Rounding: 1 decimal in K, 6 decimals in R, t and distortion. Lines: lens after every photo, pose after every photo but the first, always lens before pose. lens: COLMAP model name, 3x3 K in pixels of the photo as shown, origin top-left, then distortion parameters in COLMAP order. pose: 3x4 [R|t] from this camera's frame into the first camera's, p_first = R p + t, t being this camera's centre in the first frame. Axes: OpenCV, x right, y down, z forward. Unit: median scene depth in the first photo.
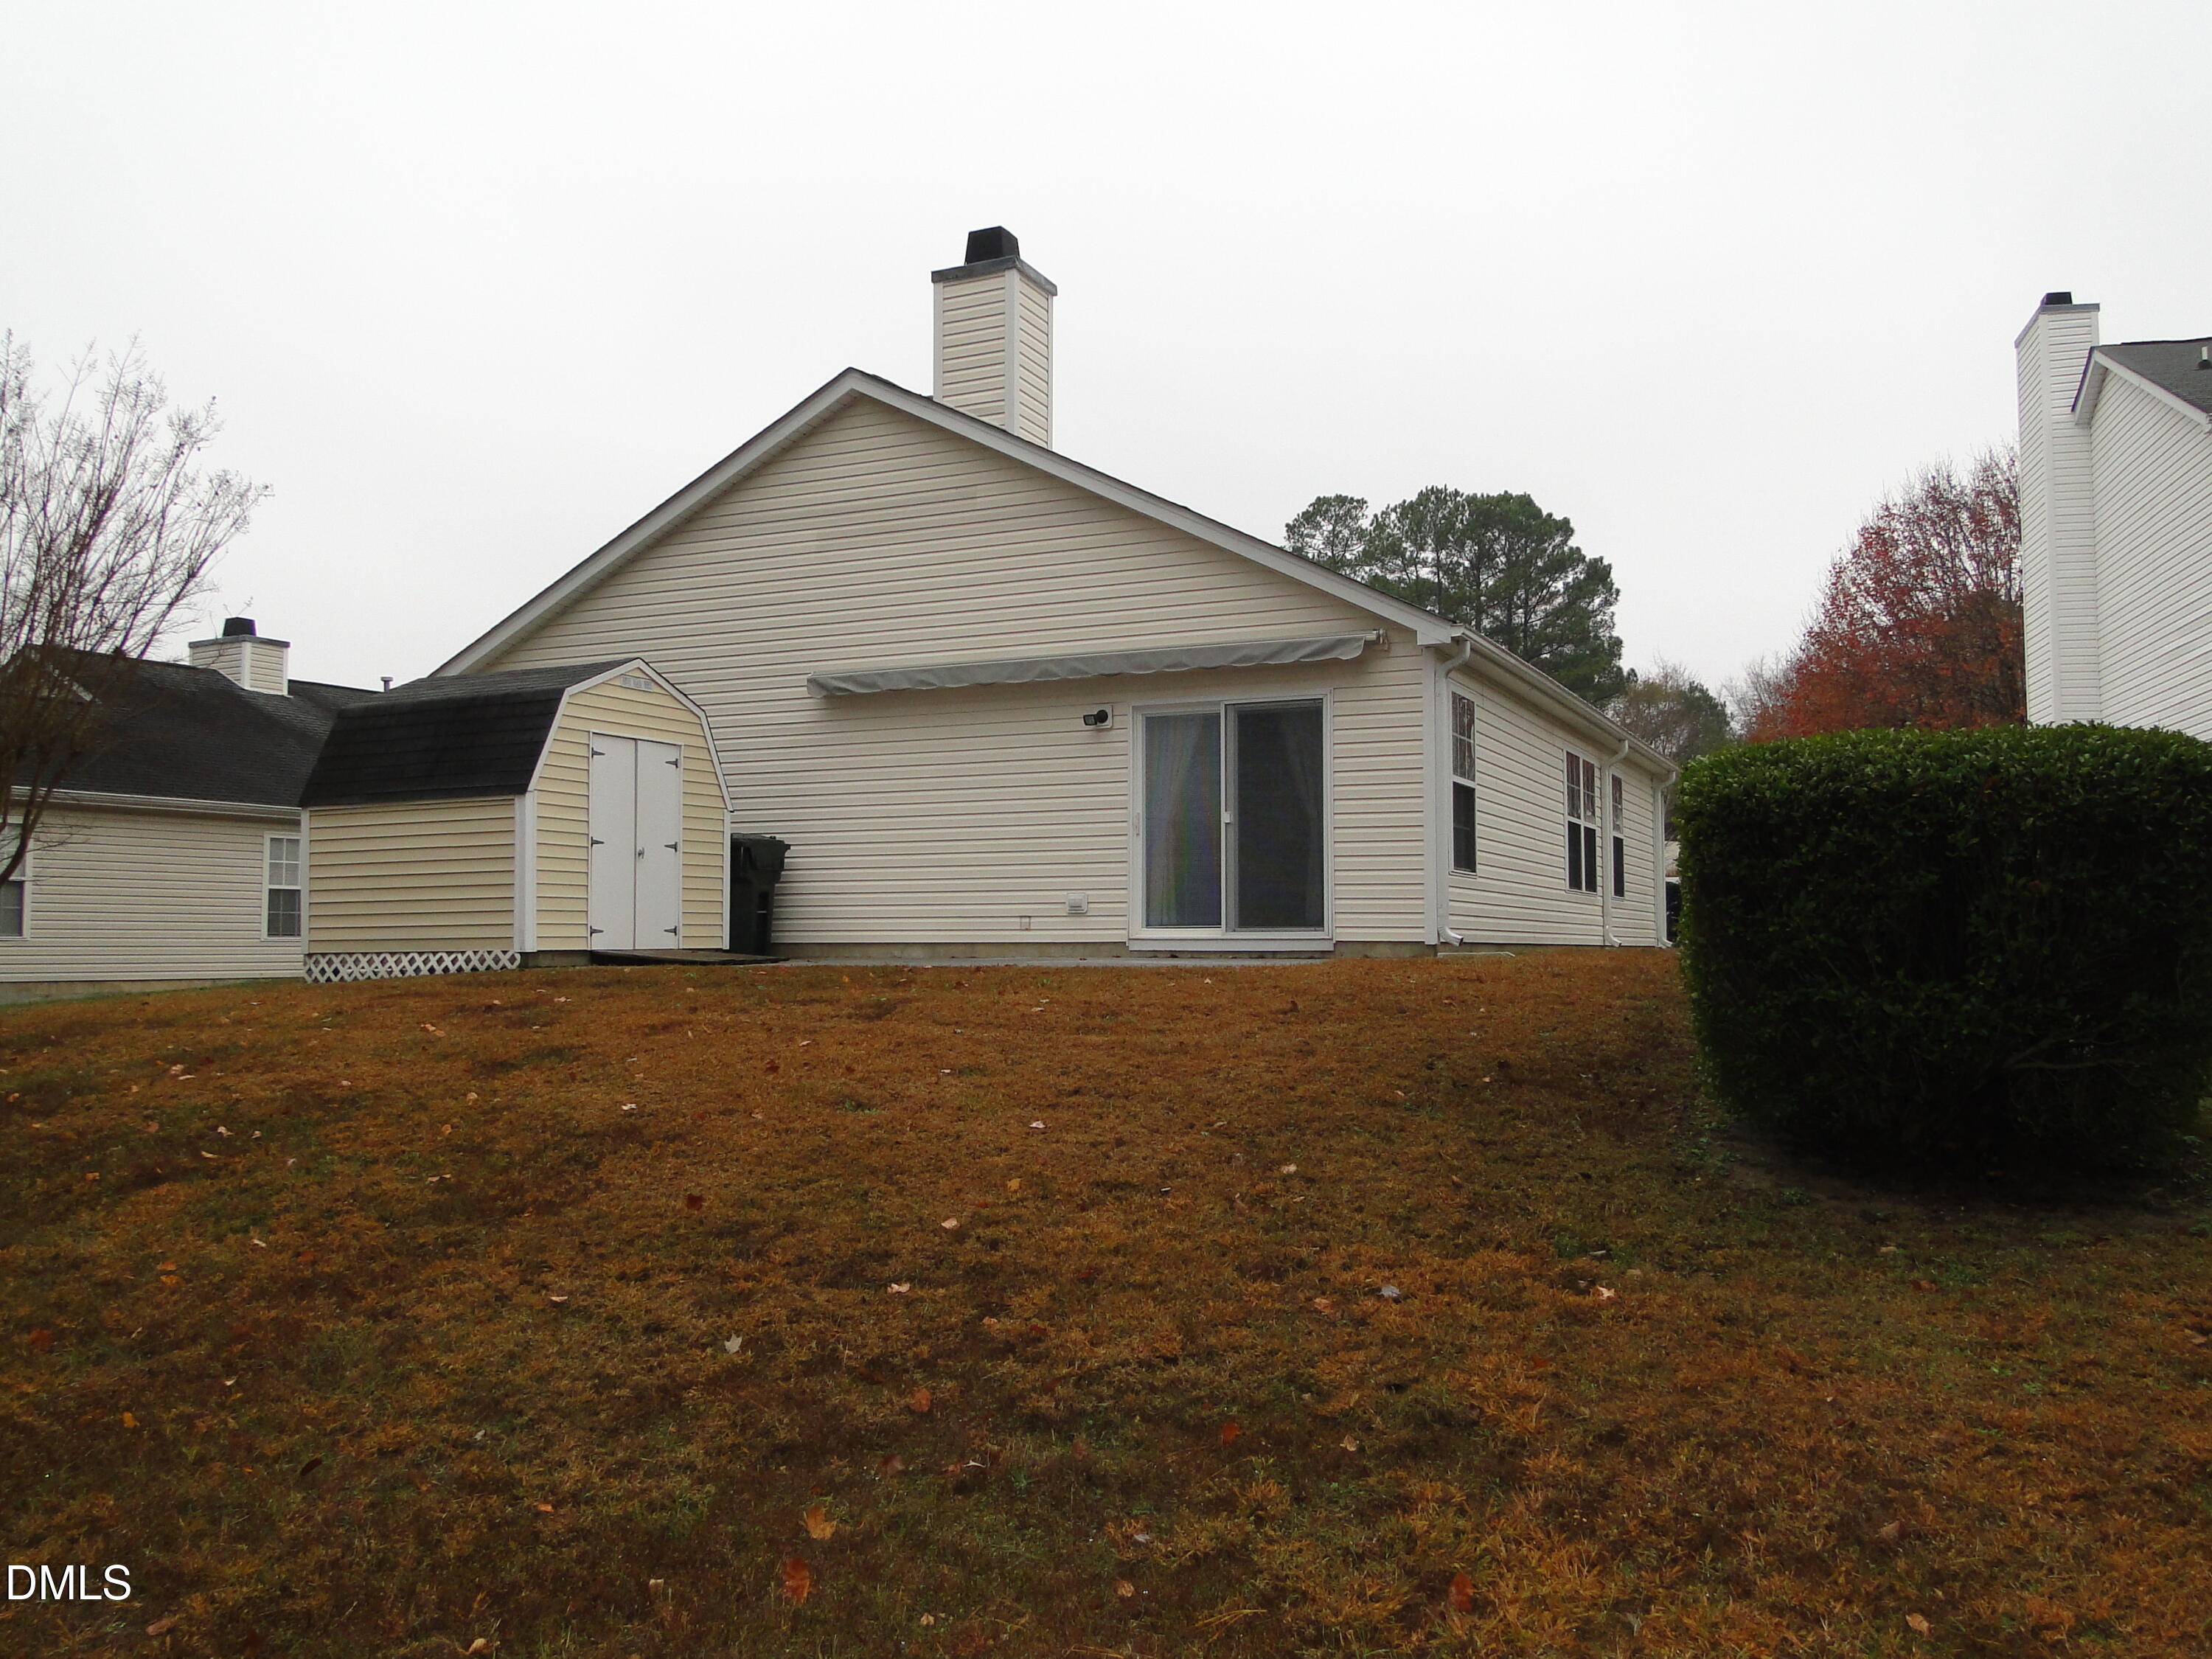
lens RADIAL K [[1826.7, 0, 1106.4], [0, 1826.7, 834.1], [0, 0, 1]] dist [0.001103, -0.008089]
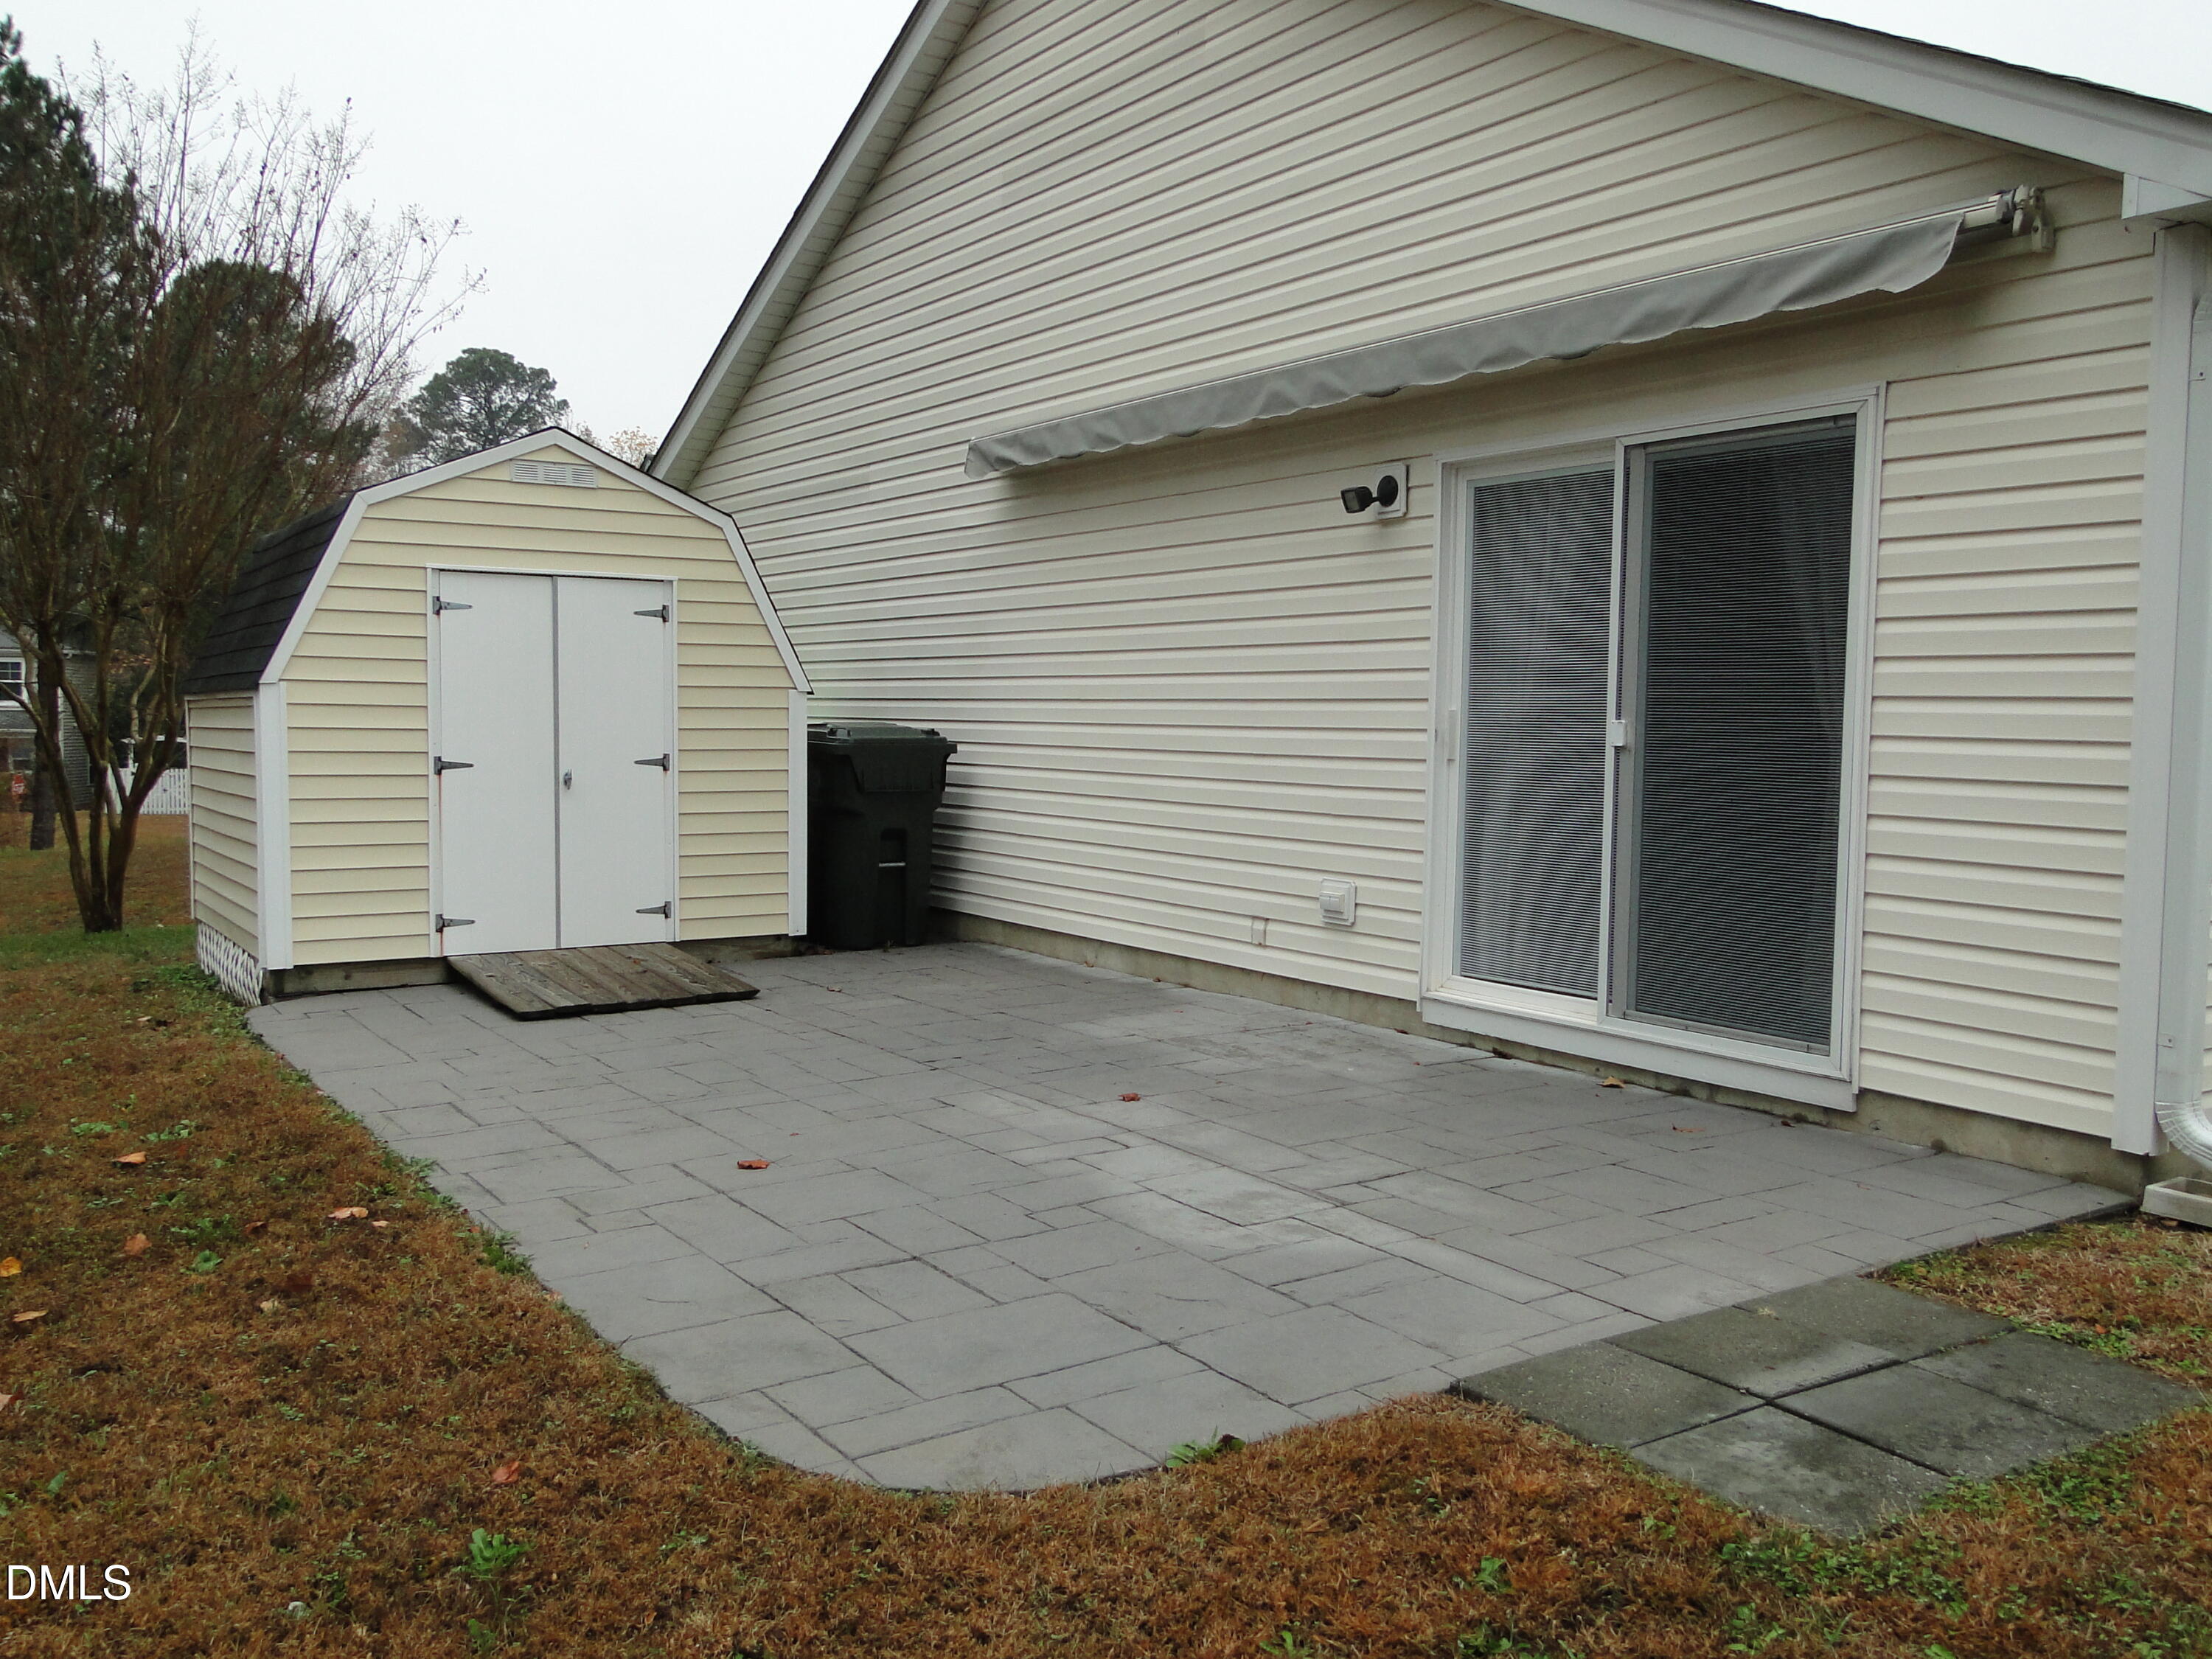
lens RADIAL K [[1826.7, 0, 1106.2], [0, 1826.7, 819.7], [0, 0, 1]] dist [0.001103, -0.008089]
pose [[0.859190, 0.042231, -0.509911, 0.170818], [0.016091, 0.993865, 0.109427, -0.035170], [0.511403, -0.102224, 0.853239, 0.586022]]
